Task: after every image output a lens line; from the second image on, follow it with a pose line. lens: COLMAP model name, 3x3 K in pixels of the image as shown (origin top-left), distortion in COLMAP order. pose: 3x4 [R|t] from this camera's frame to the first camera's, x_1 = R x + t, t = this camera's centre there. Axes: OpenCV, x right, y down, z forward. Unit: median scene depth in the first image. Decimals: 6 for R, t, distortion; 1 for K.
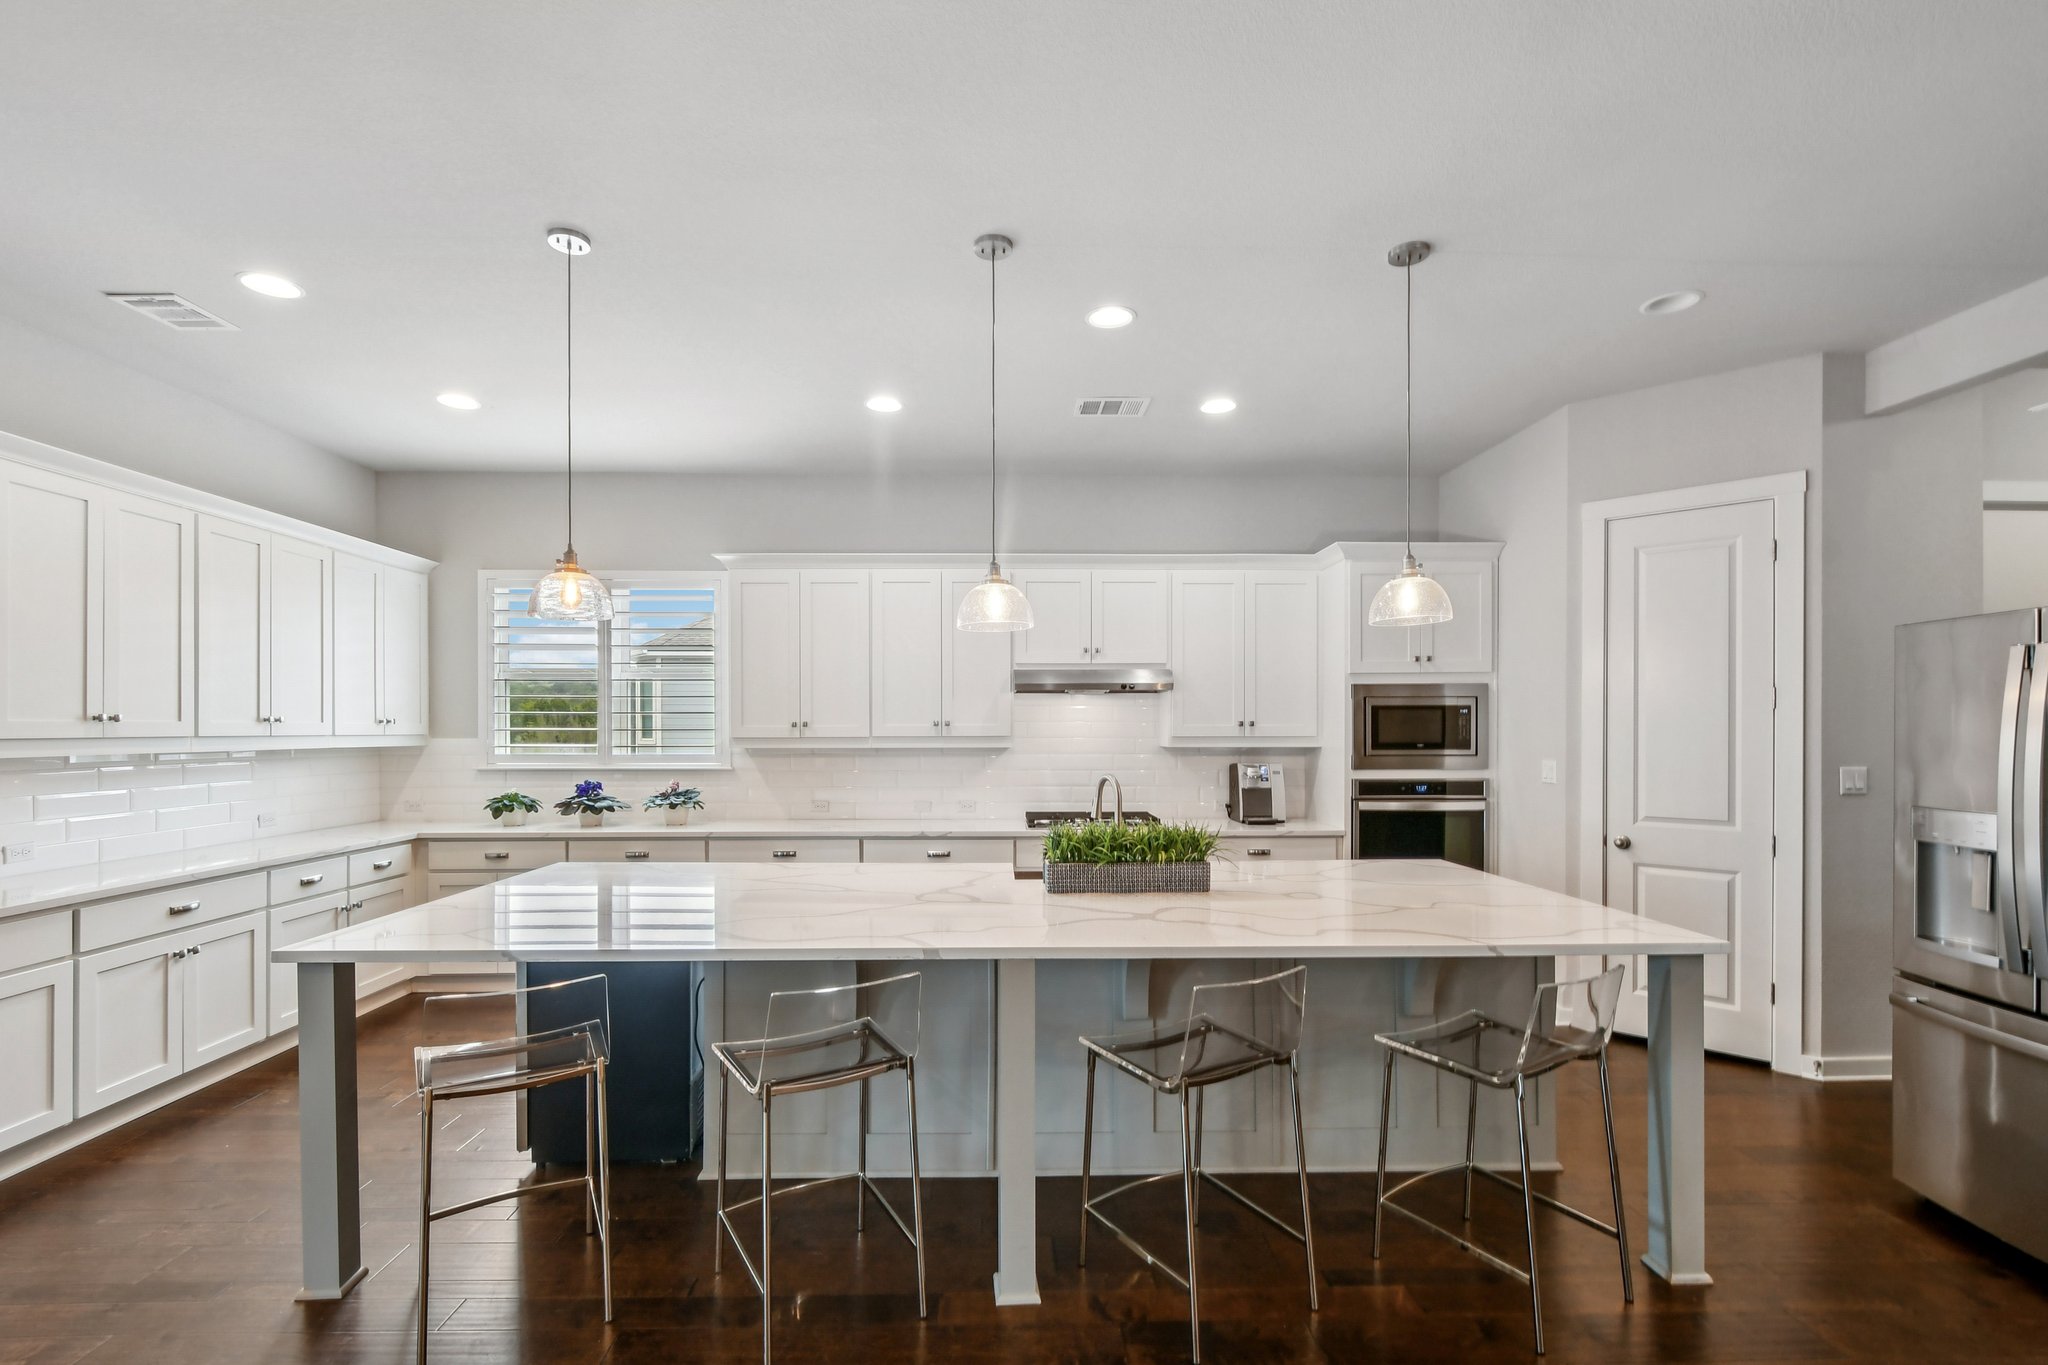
lens RADIAL K [[902.8, 0, 1003.4], [0, 902.8, 731.7], [0, 0, 1]] dist [0.001194, -0.002217]
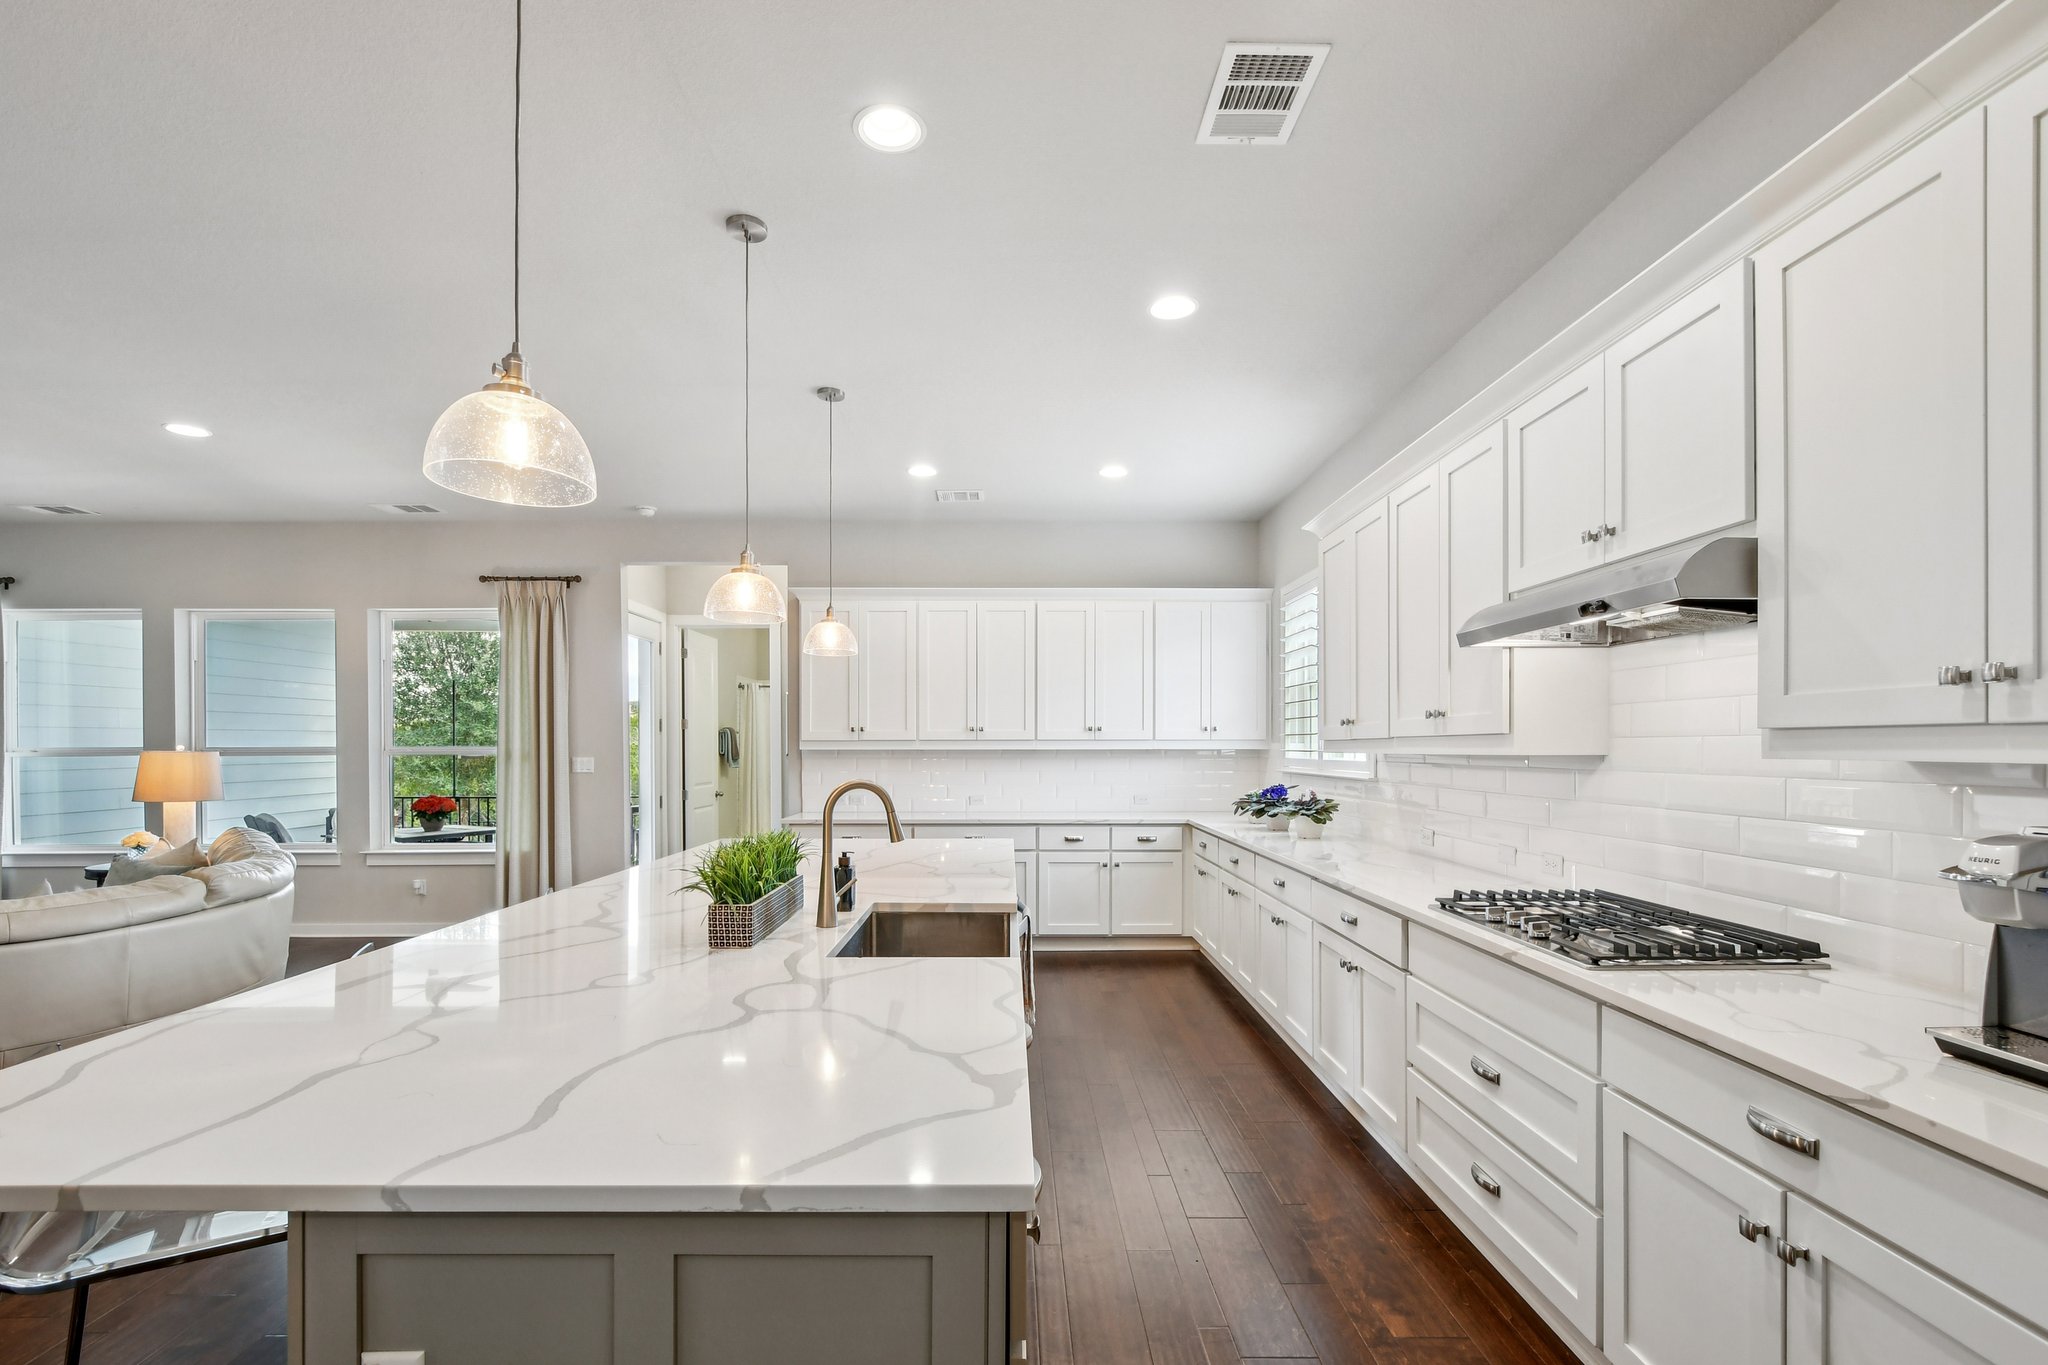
lens RADIAL K [[902.8, 0, 1025.6], [0, 902.8, 738.1], [0, 0, 1]] dist [0.001194, -0.002217]
pose [[-0.000716, -0.008216, -0.999966, 0.561077], [-0.001576, 0.999965, -0.008215, 0.012816], [0.999999, 0.001571, -0.000728, 0.765709]]
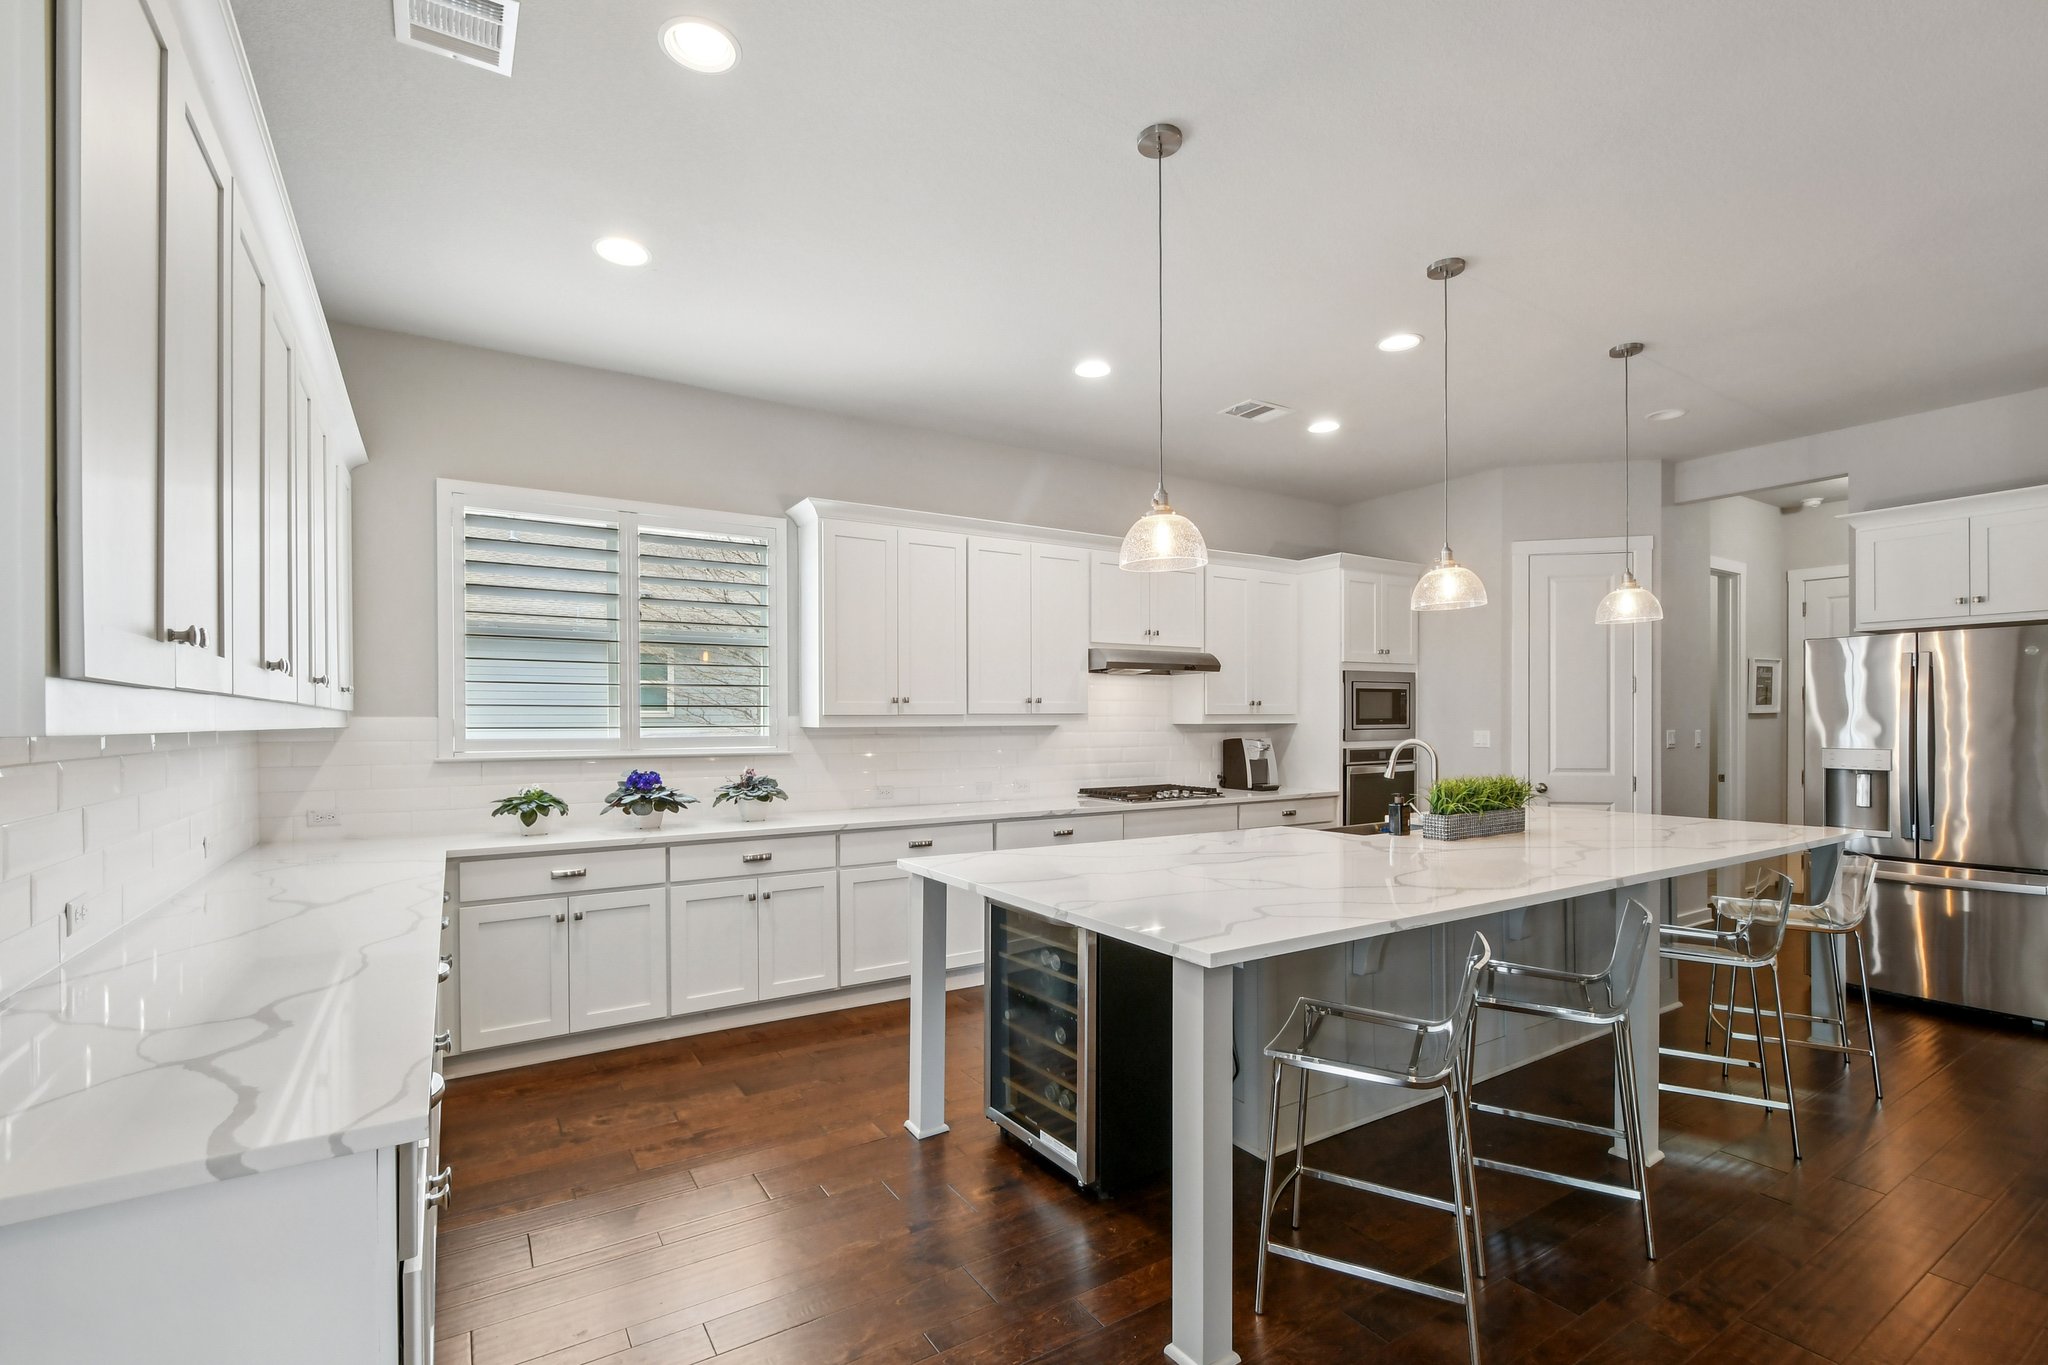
lens RADIAL K [[902.8, 0, 1009.3], [0, 902.8, 724.9], [0, 0, 1]] dist [0.001194, -0.002217]
pose [[0.862152, -0.005211, 0.506622, -0.612721], [0.003855, 0.999986, 0.003725, 0.014244], [-0.506634, -0.001259, 0.862160, 0.181176]]
